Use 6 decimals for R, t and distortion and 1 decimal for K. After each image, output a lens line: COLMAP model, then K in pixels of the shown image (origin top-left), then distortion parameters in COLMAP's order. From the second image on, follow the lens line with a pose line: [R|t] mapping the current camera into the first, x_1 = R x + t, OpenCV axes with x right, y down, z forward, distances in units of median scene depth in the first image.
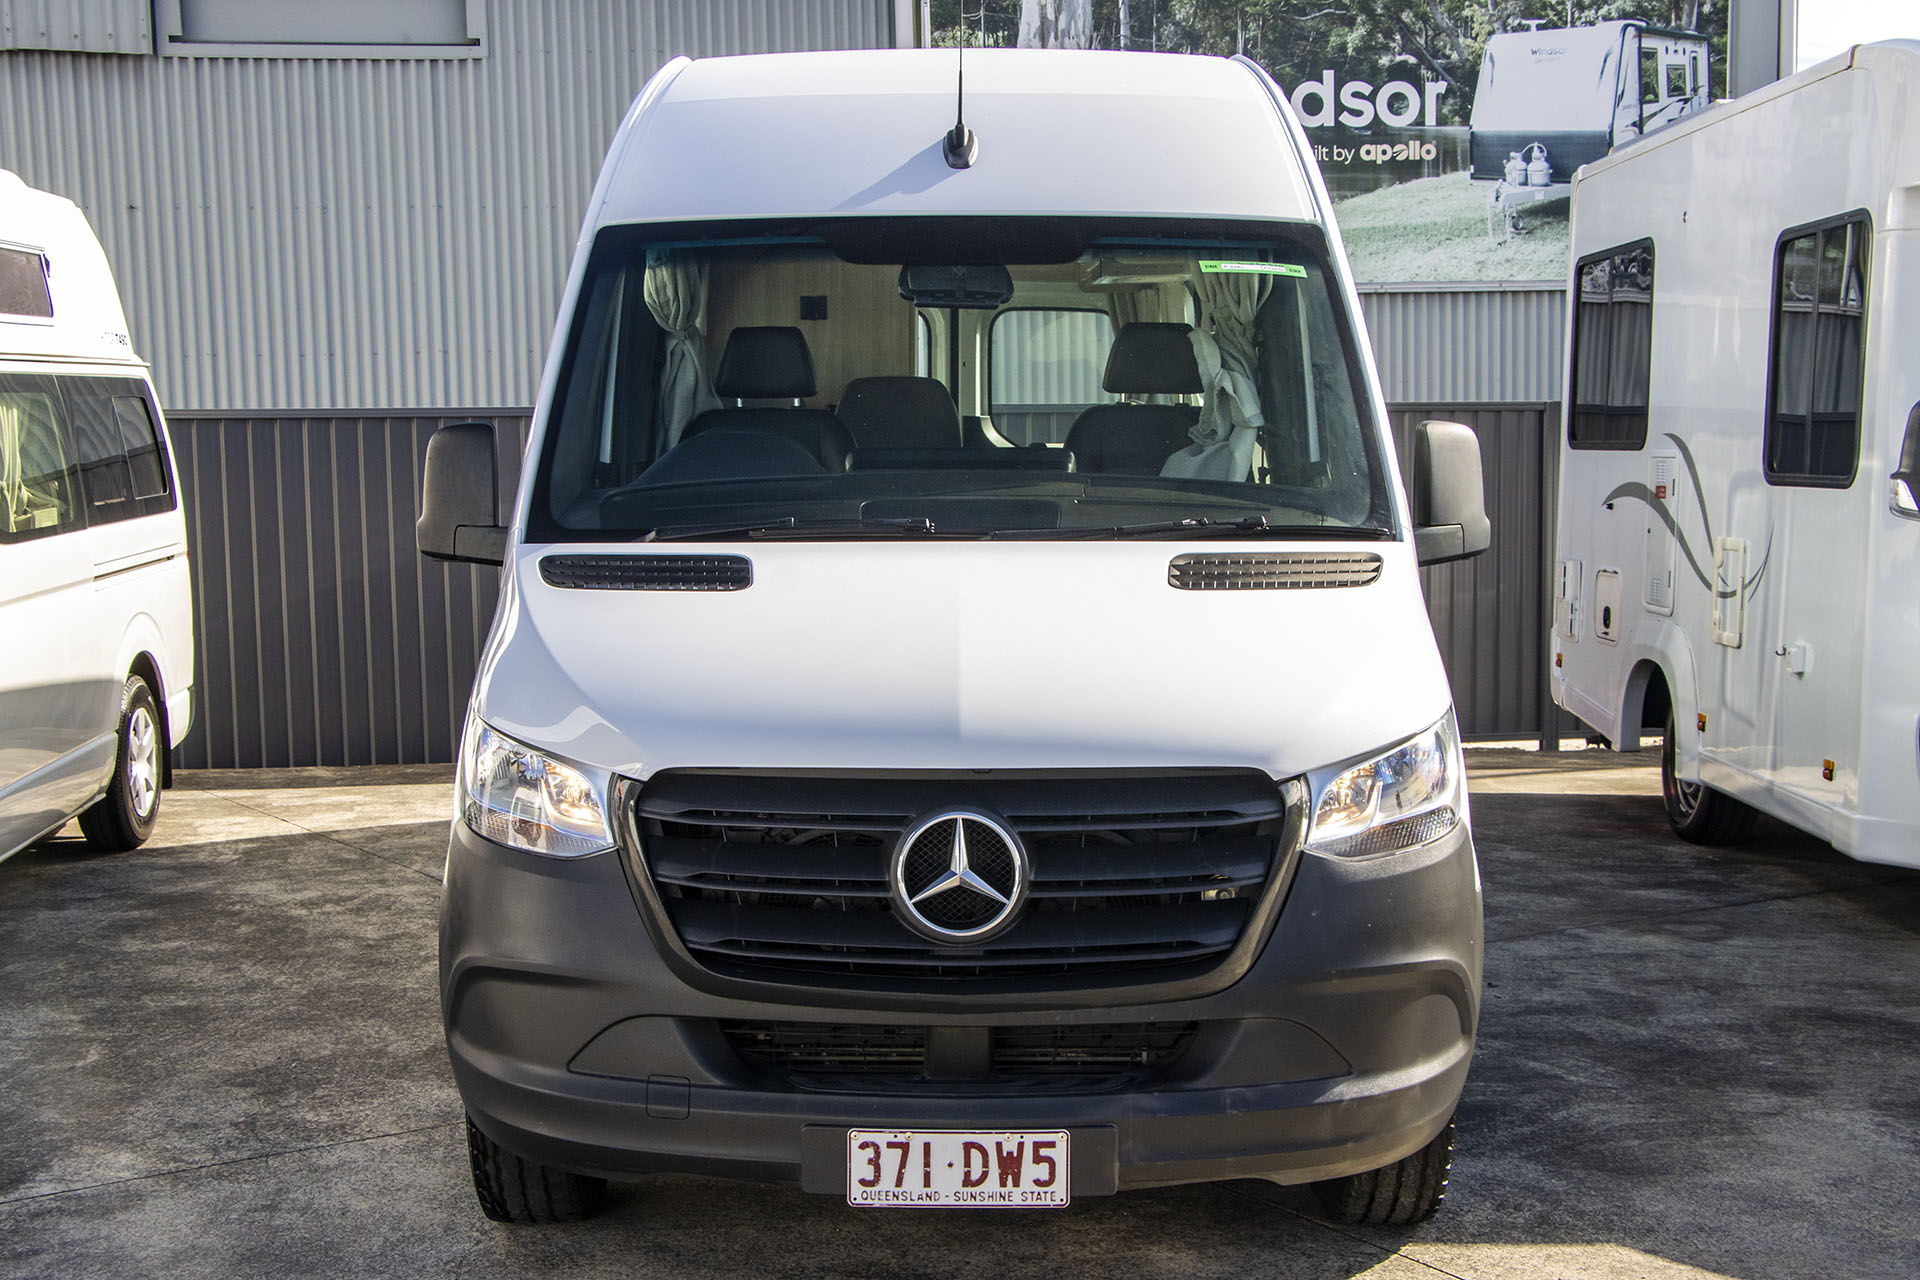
lens RADIAL K [[2456.5, 0, 962.2], [0, 2456.5, 684.2], [0, 0, 1]] dist [-0.025256, 0.129208]
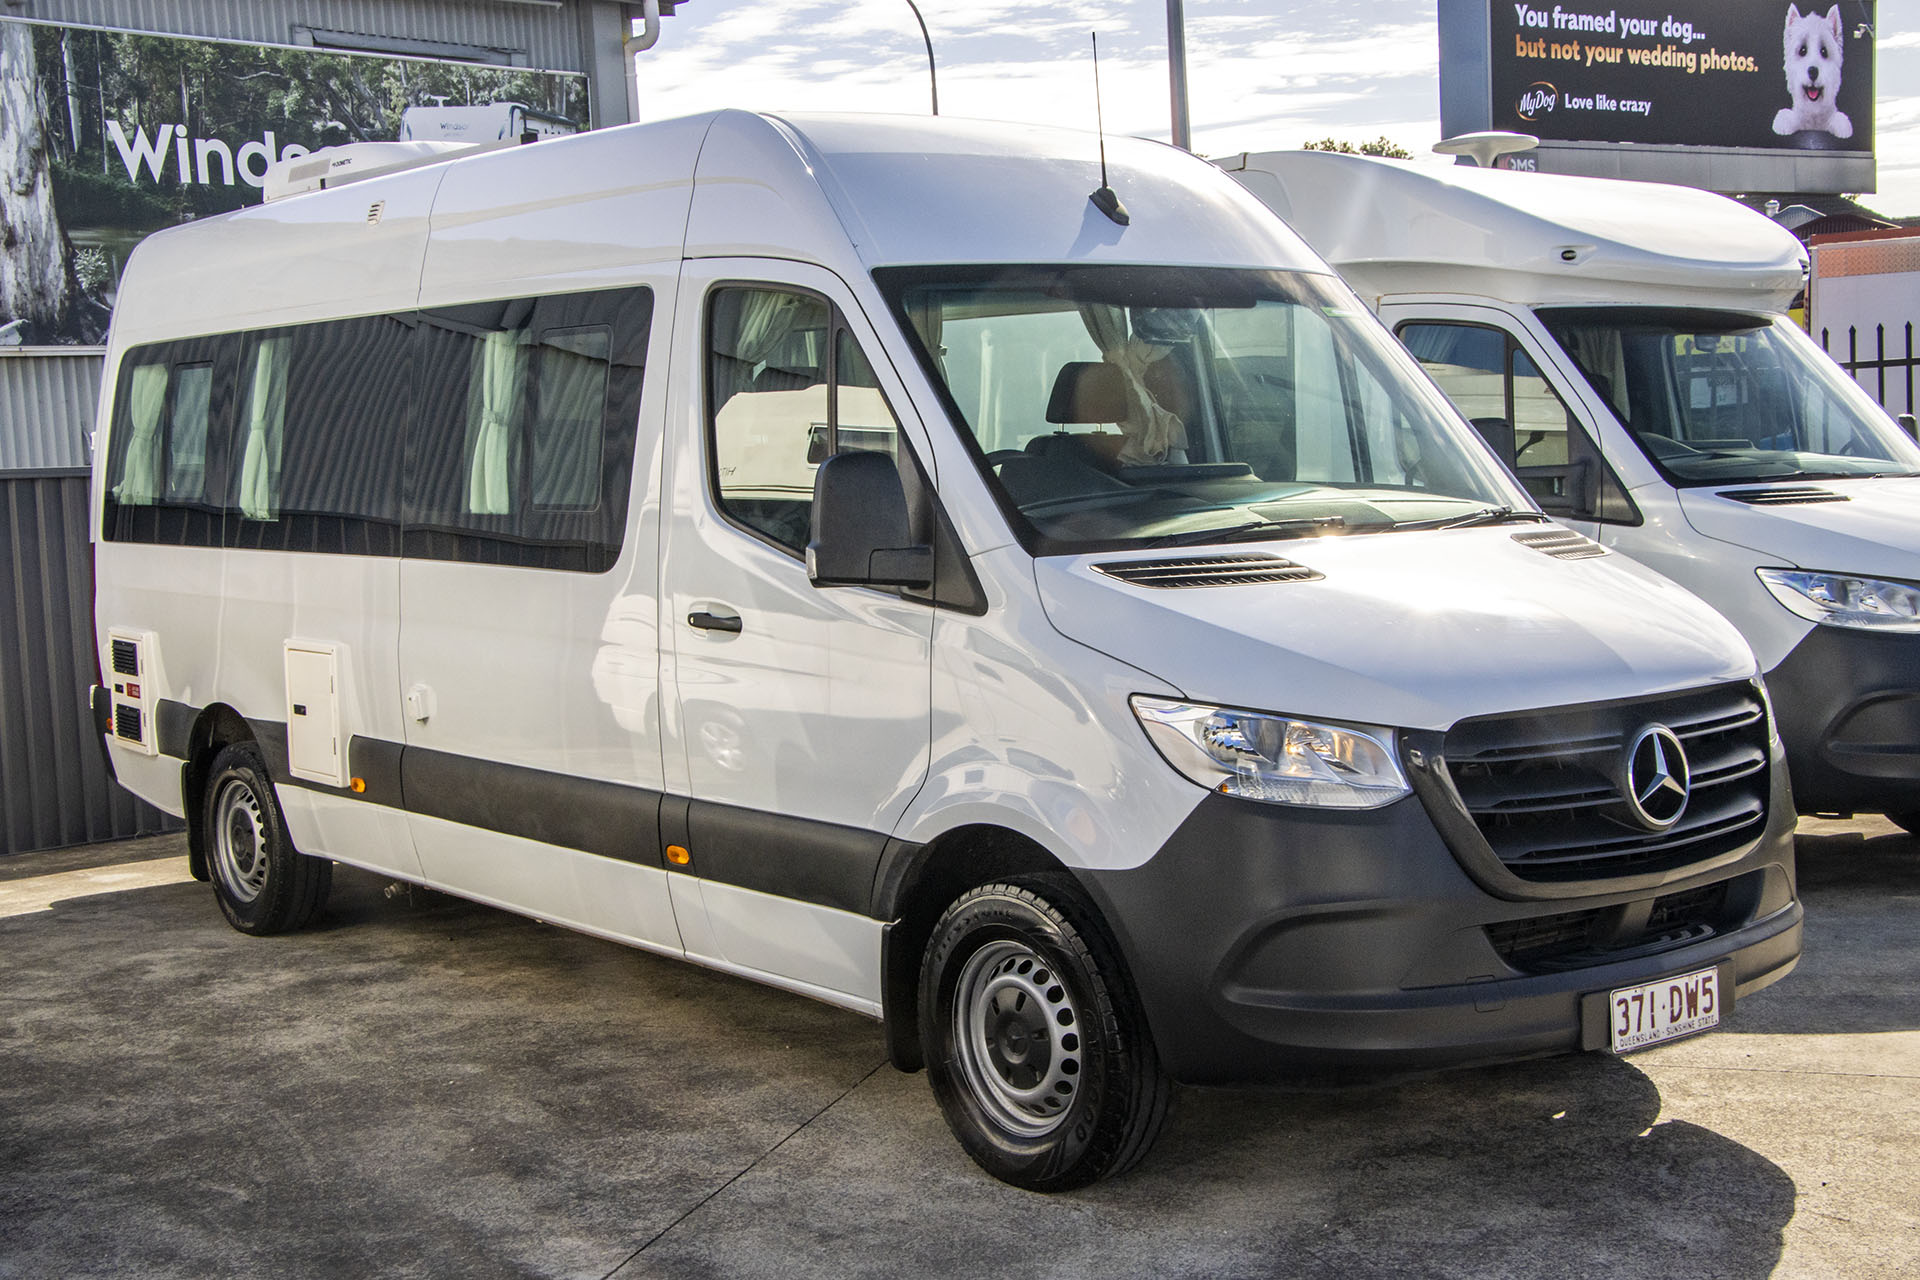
lens RADIAL K [[2460.1, 0, 960.0], [0, 2460.1, 640.0], [0, 0, 1]] dist [-0.019297, 0.169102]
pose [[0.780767, -0.066758, 0.621246, -0.773316], [0.096163, 0.995268, -0.013907, -0.007610], [-0.617378, 0.070599, 0.783492, 0.155039]]
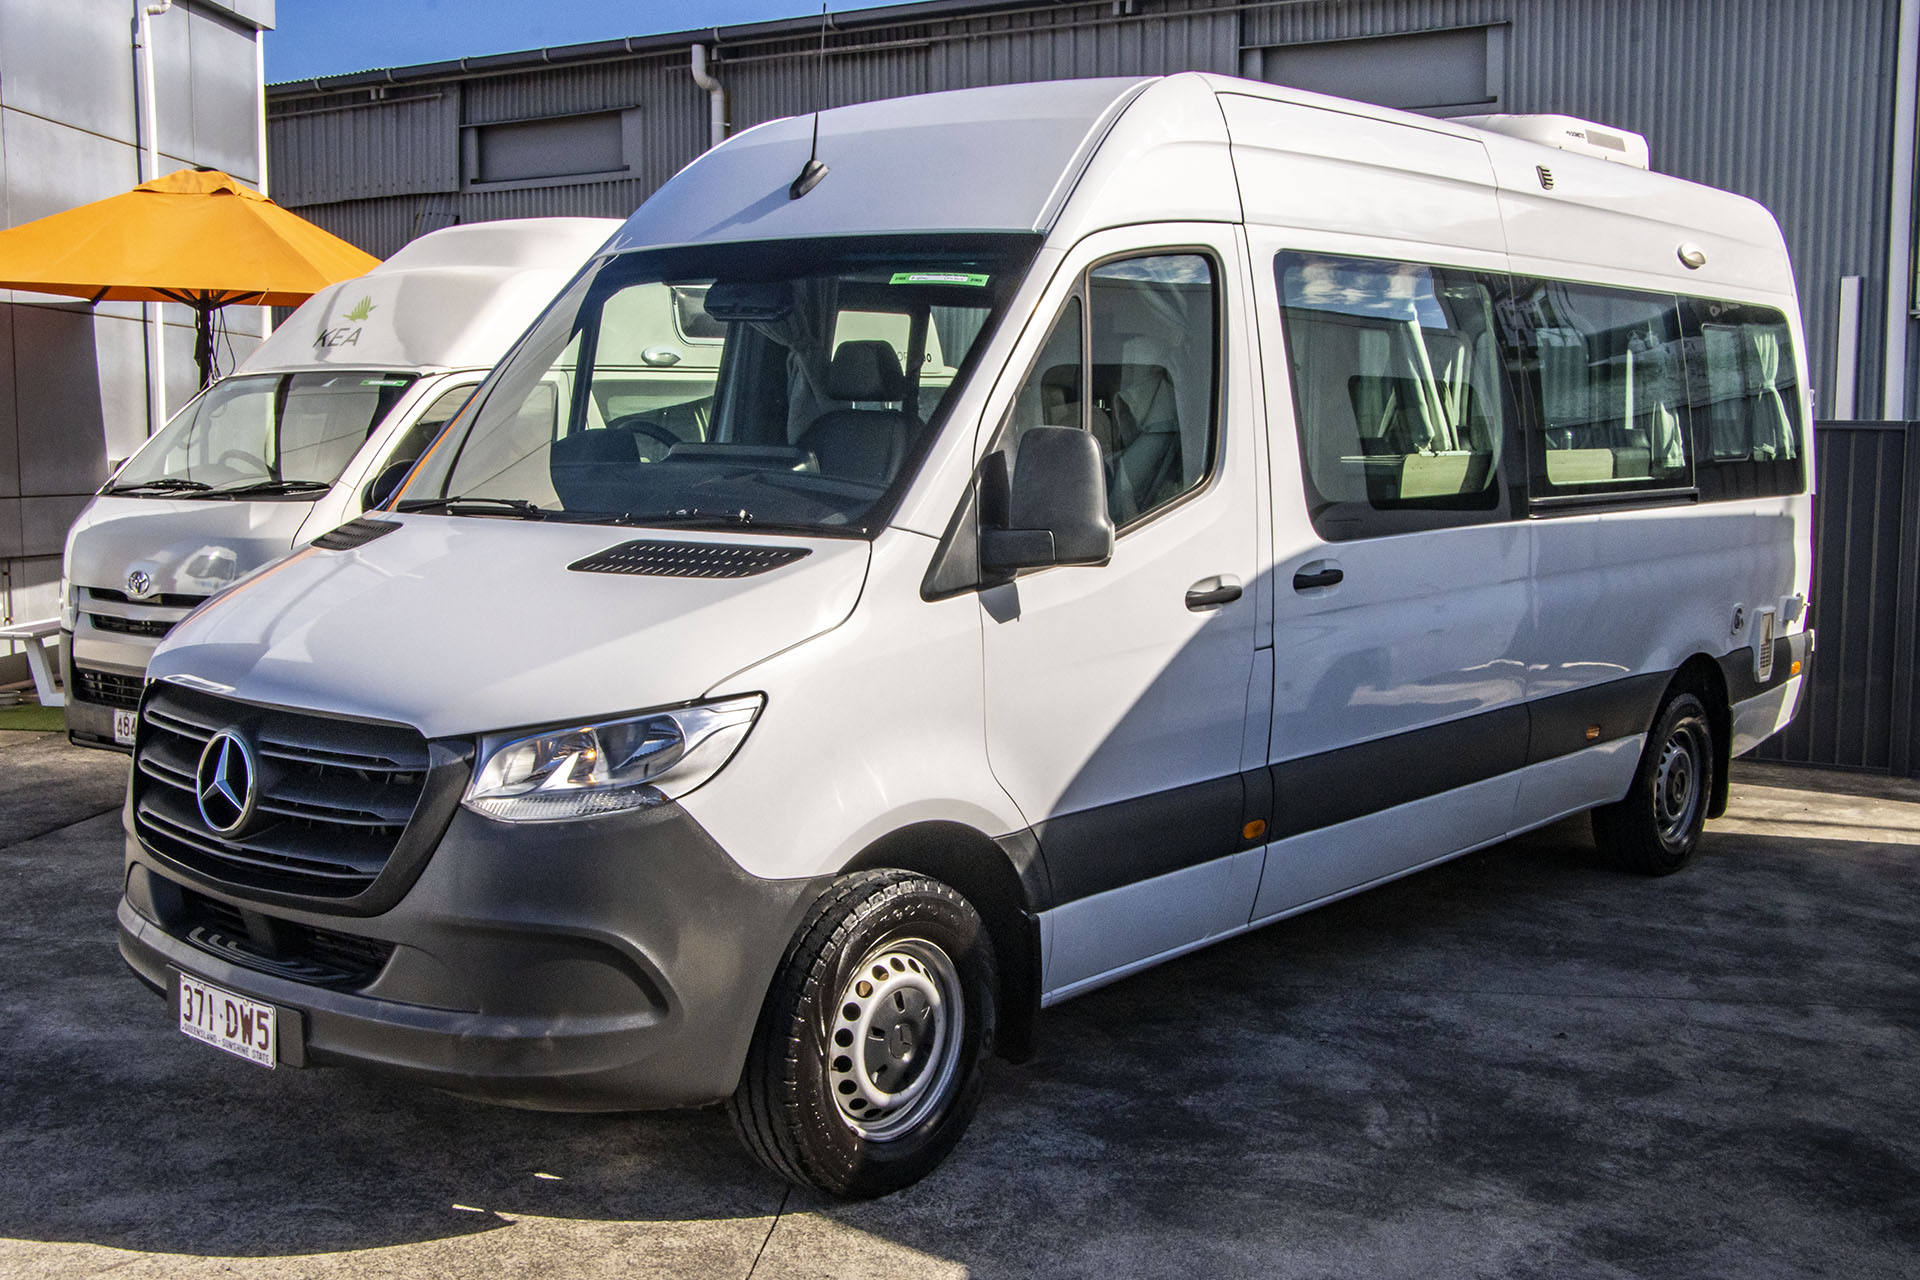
lens RADIAL K [[2065.9, 0, 956.4], [0, 2065.9, 730.5], [0, 0, 1]] dist [-0.147671, 0.322701]
pose [[0.770459, 0.104987, -0.628785, 0.656783], [-0.082679, 0.994471, 0.064737, -0.031419], [0.632105, 0.002110, 0.774880, 0.319885]]
